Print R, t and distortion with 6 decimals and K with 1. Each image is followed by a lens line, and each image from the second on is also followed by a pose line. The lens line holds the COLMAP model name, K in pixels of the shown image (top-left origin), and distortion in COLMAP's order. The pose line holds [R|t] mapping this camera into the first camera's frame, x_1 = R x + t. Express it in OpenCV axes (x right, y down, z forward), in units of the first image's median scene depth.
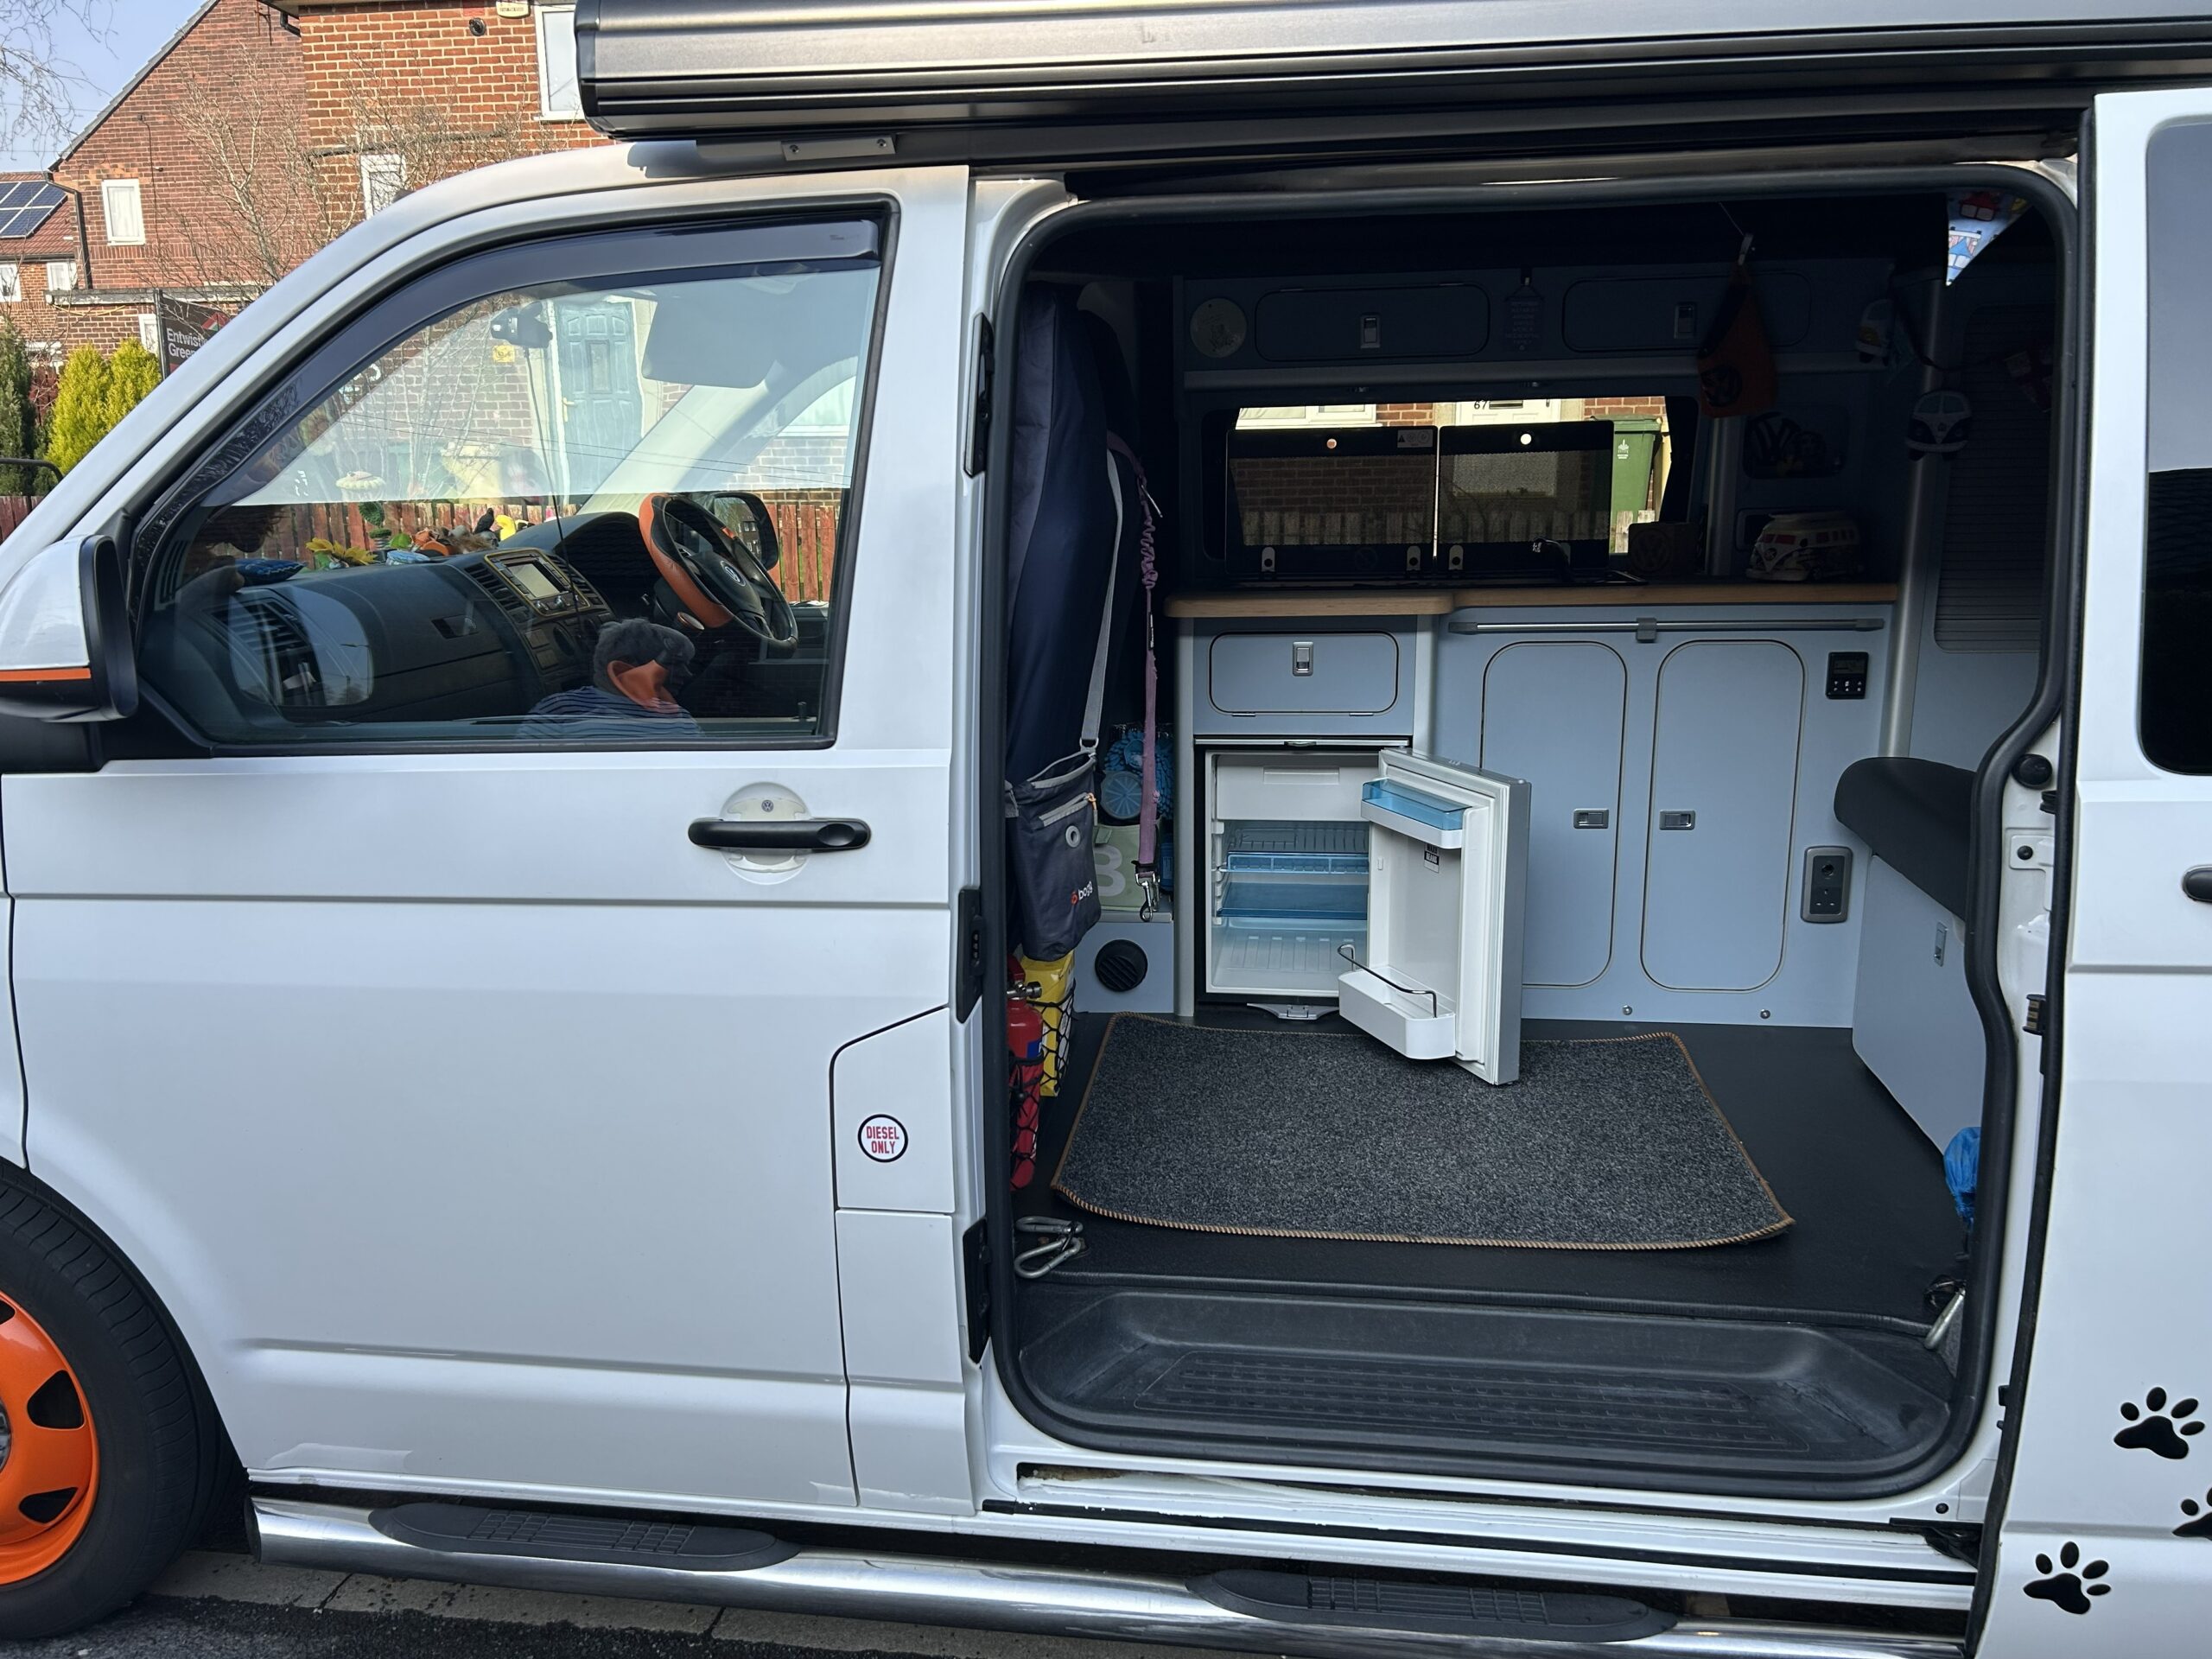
lens RADIAL K [[1684.8, 0, 1099.2], [0, 1684.8, 824.3], [0, 0, 1]] dist [0.035986, -0.019218]
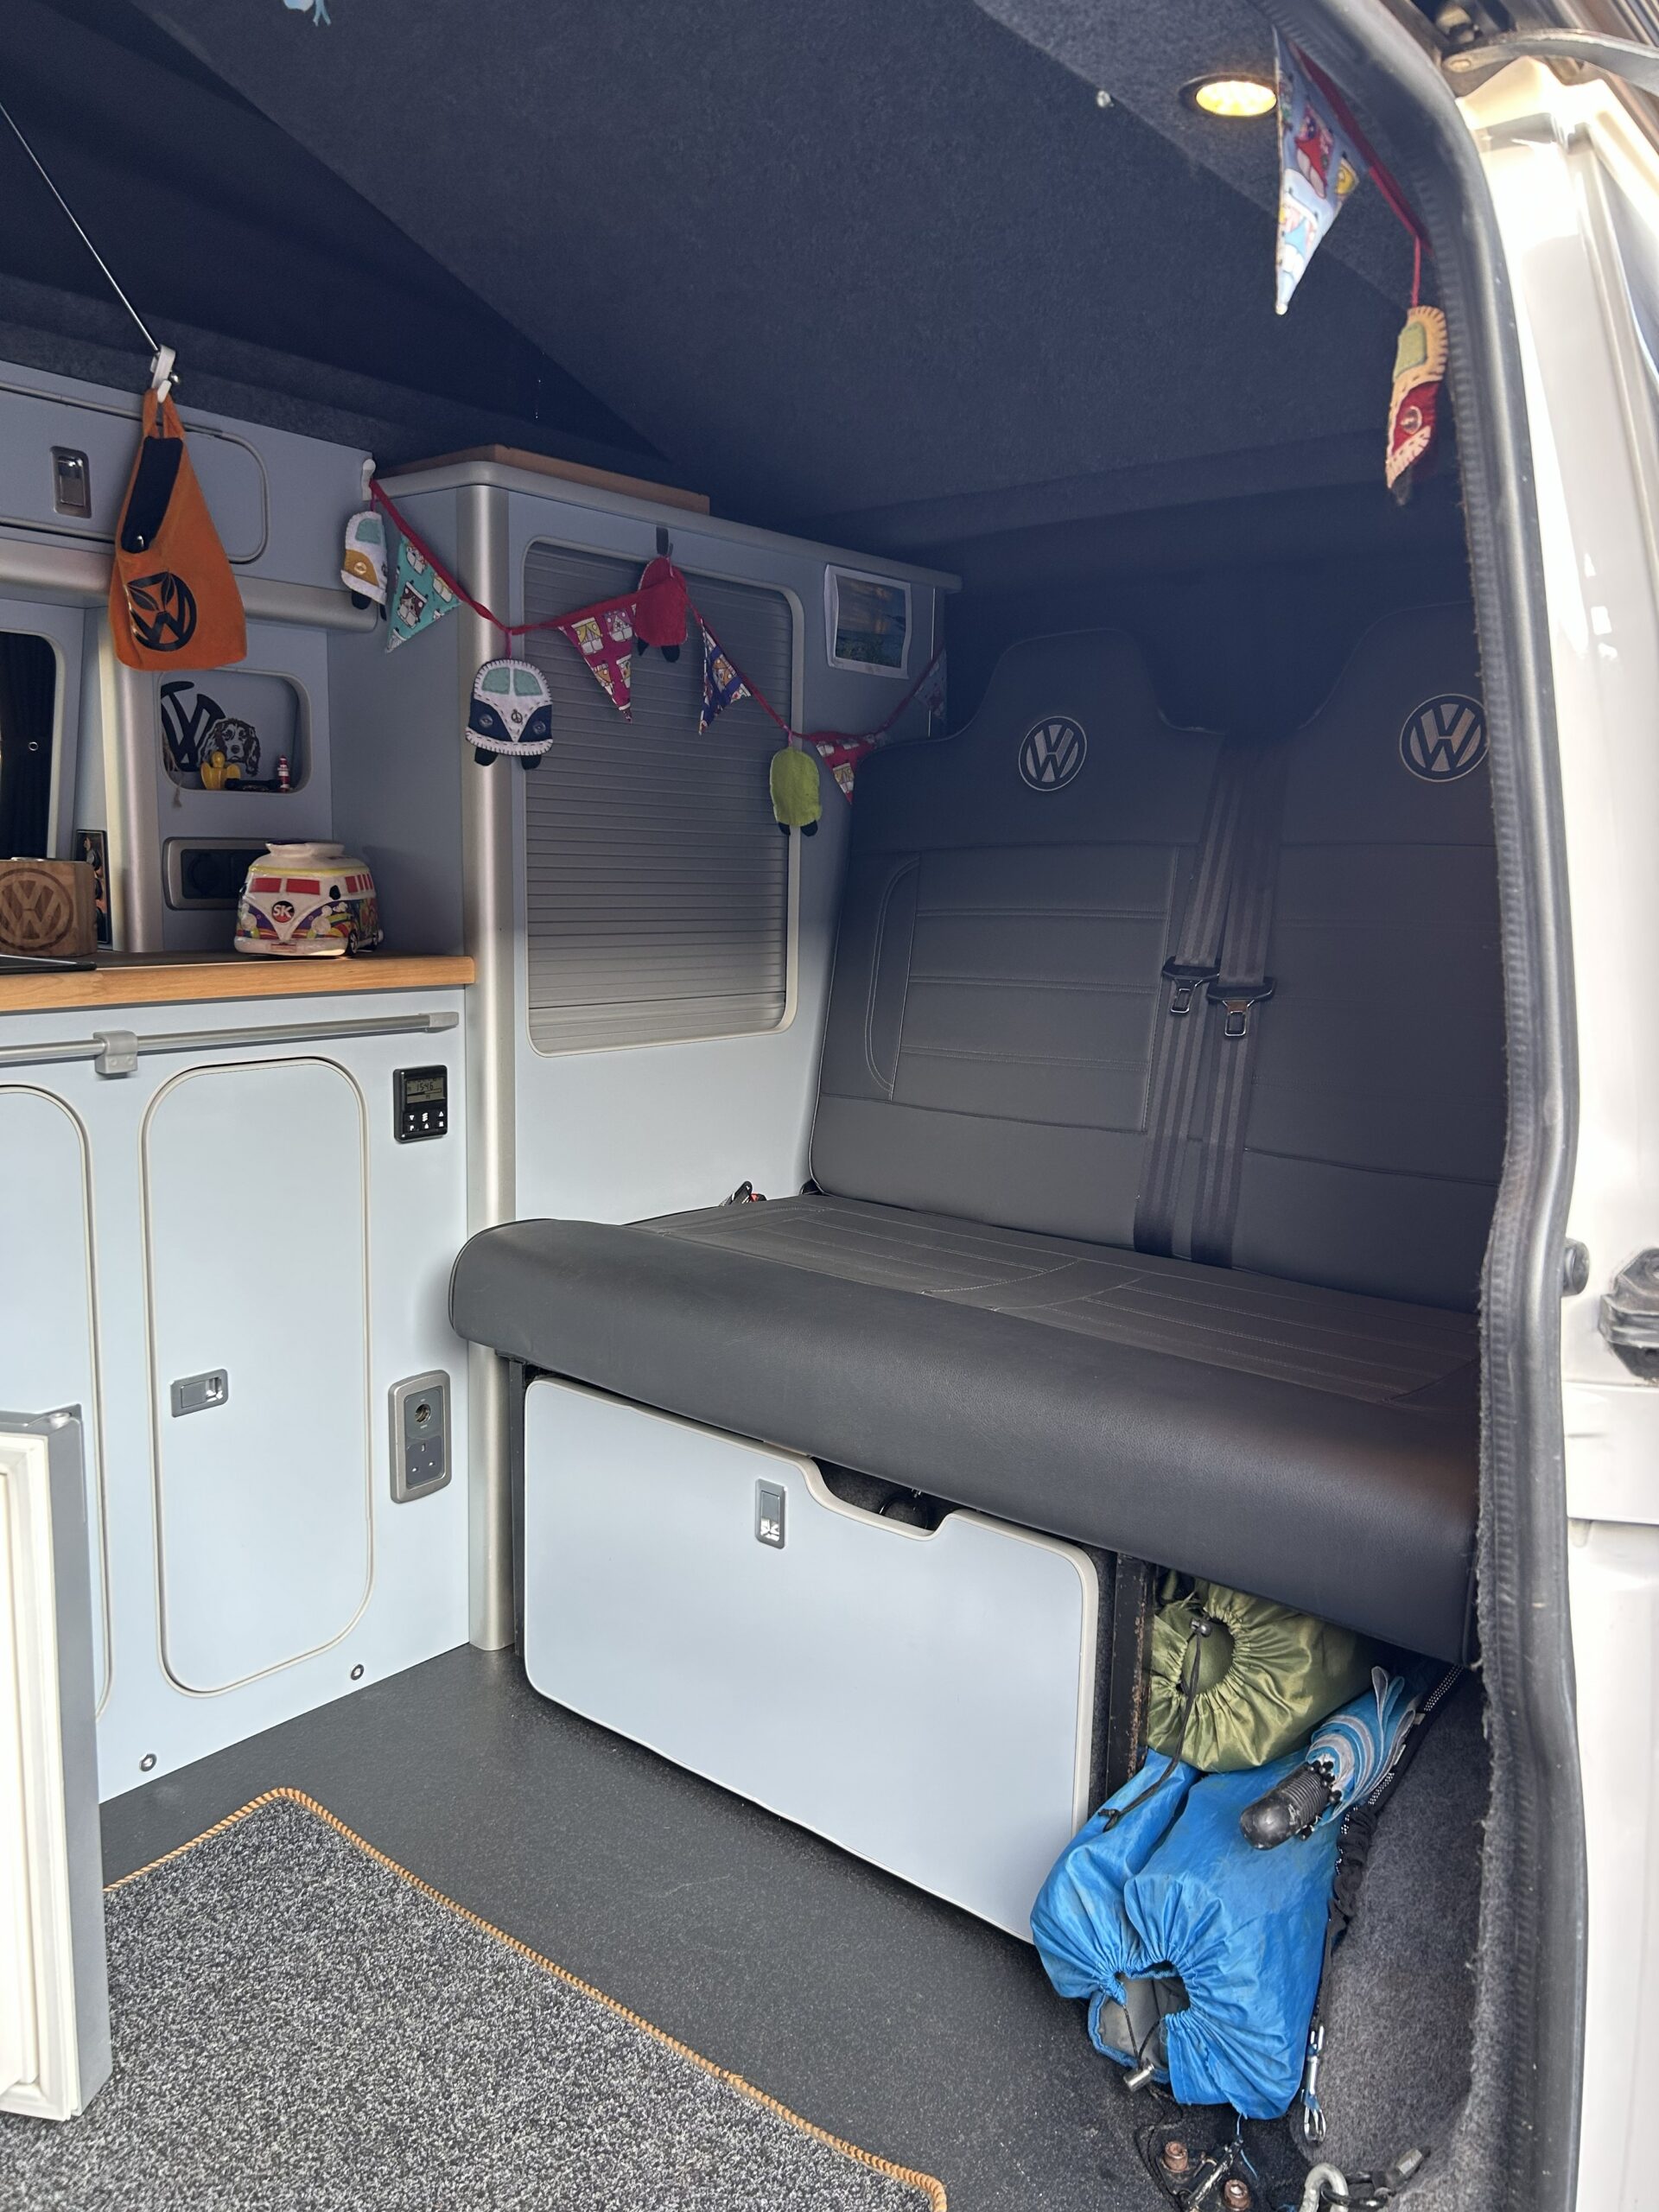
lens RADIAL K [[1684.8, 0, 823.7], [0, 1684.8, 1121.3], [0, 0, 1]] dist [0.035986, -0.019218]
pose [[0.536684, -0.107010, 0.836970, -0.001672], [0.153363, 0.987775, 0.027952, -0.075889], [-0.829729, 0.113359, 0.546534, 0.536925]]
